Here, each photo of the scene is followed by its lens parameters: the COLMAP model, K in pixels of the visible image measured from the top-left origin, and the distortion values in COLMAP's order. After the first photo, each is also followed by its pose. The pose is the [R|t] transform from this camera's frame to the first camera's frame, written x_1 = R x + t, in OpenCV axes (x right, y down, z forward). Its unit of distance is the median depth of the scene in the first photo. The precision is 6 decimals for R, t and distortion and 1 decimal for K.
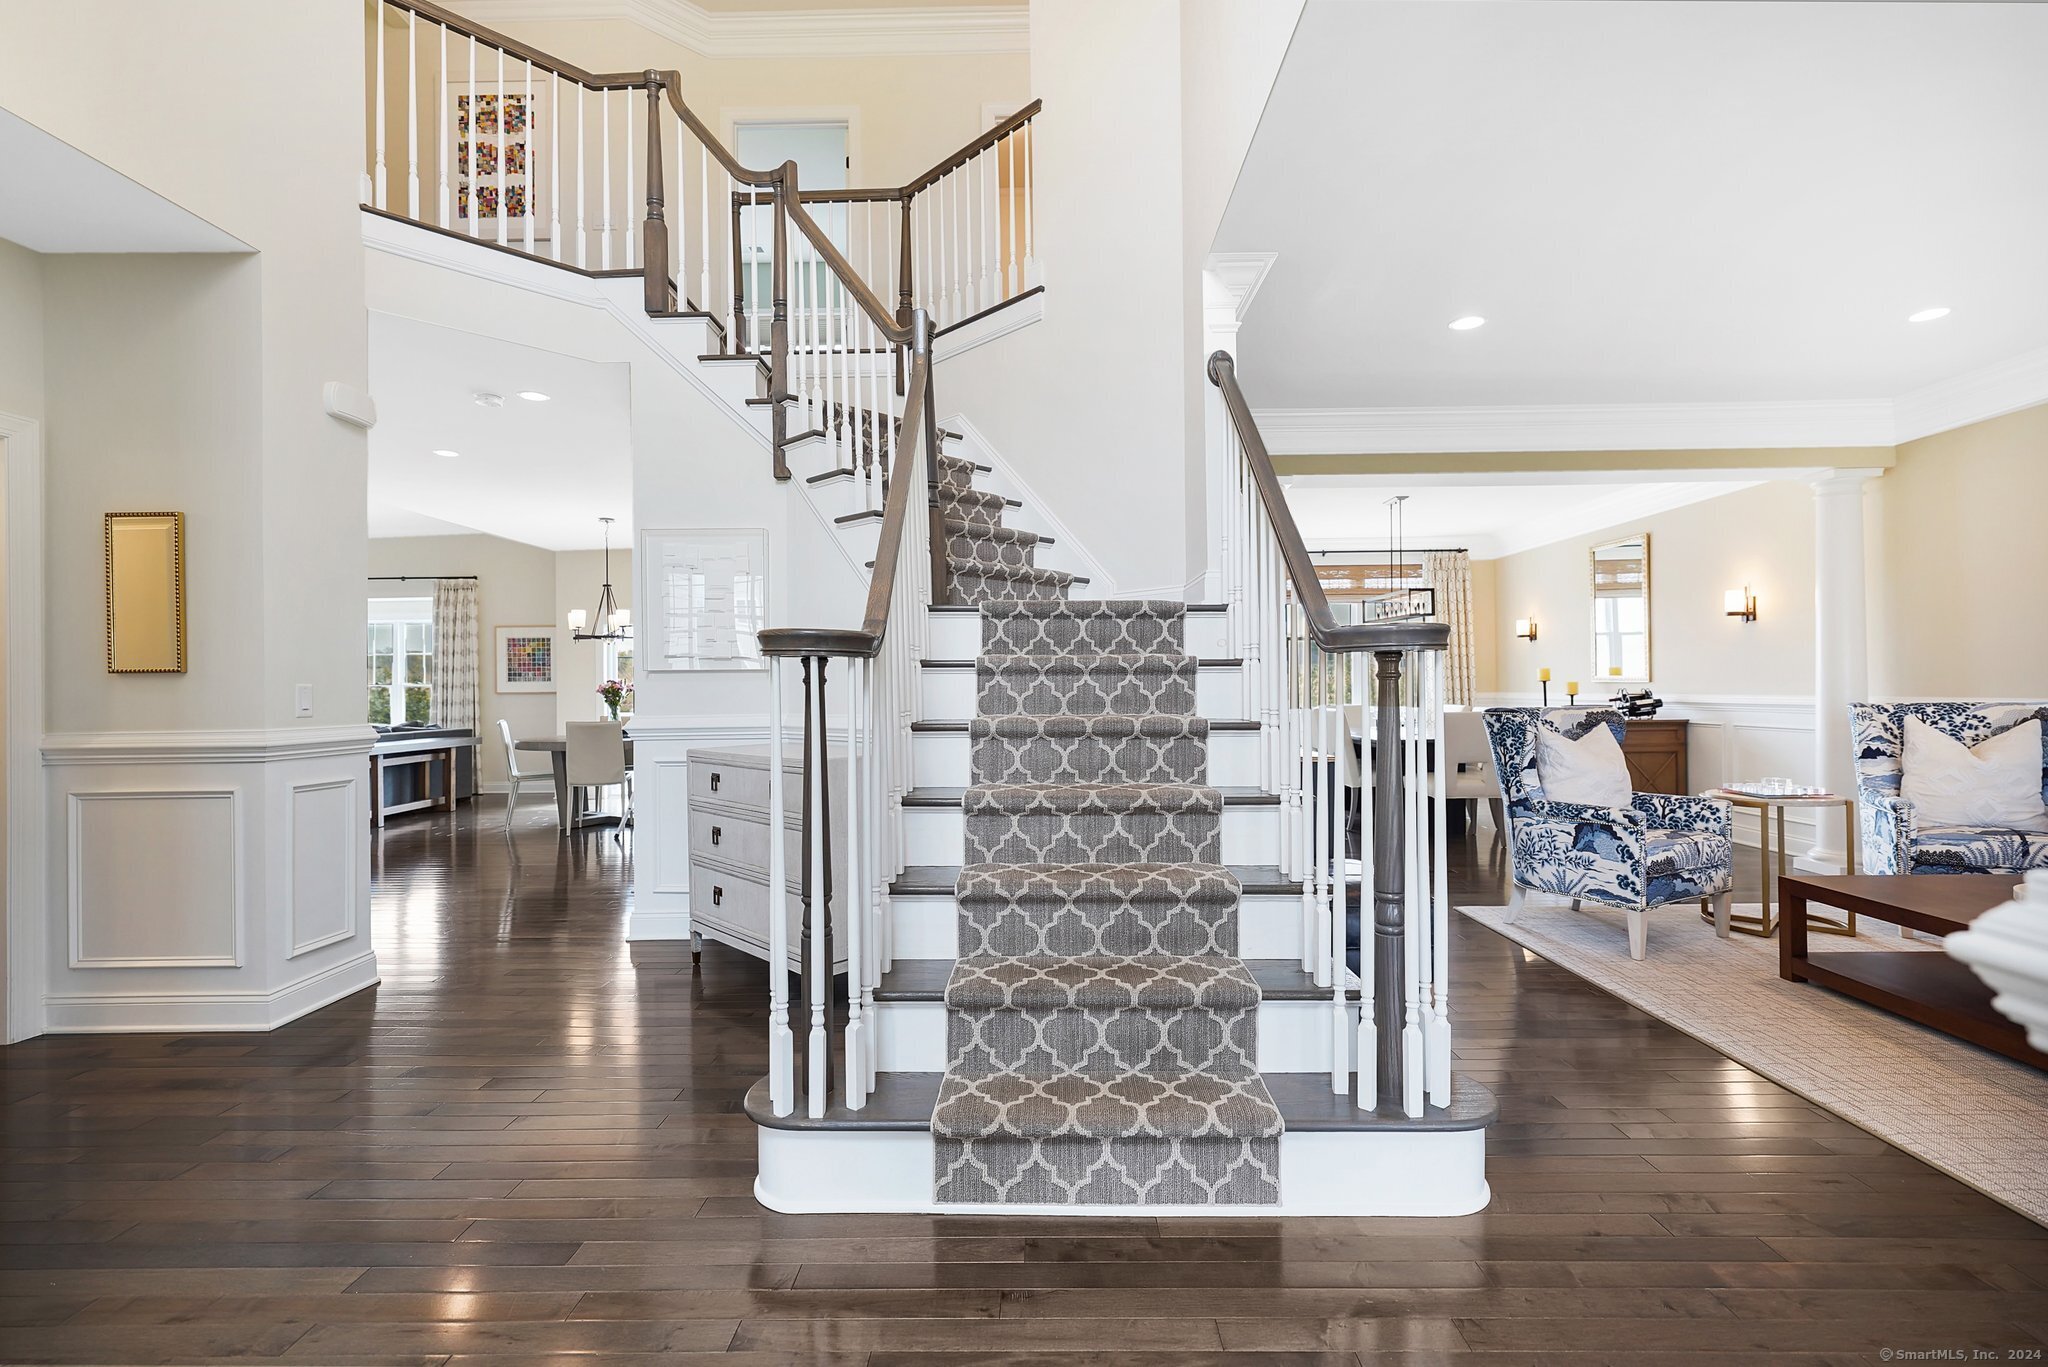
lens RADIAL K [[916.3, 0, 1026.5], [0, 916.3, 681.0], [0, 0, 1]] dist [-0.015750, 0.007255]
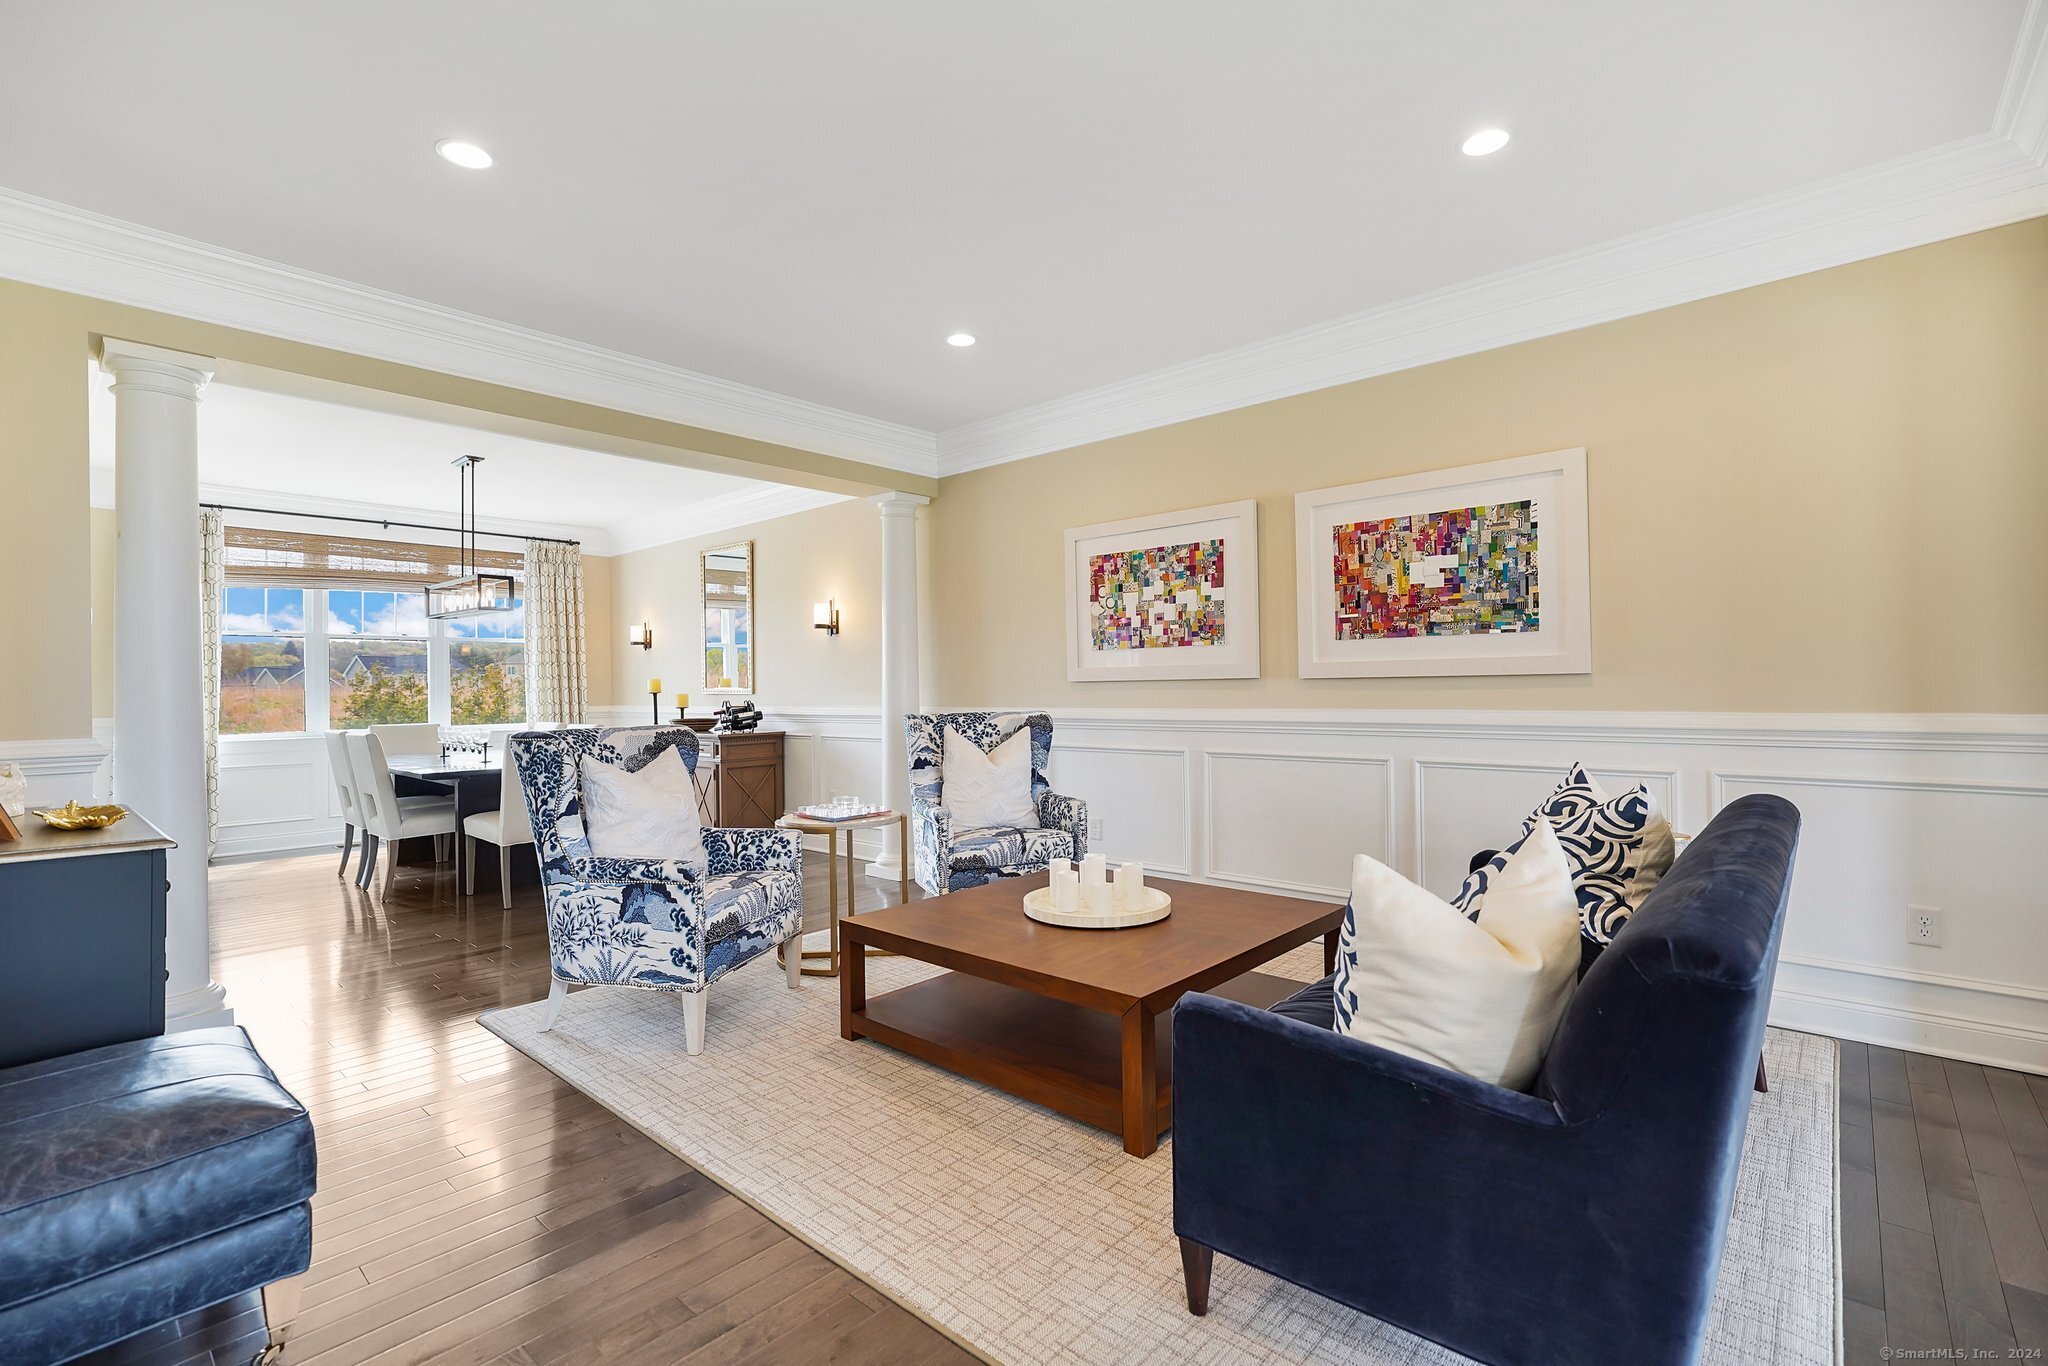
lens RADIAL K [[920.7, 0, 1024.0], [0, 920.7, 683.0], [0, 0, 1]] dist [-0.001355, 0.000105]
pose [[0.654877, 0.006256, 0.755709, 0.238846], [0.001106, 0.999957, -0.009236, -0.001826], [-0.755734, 0.006884, 0.654842, 0.250579]]
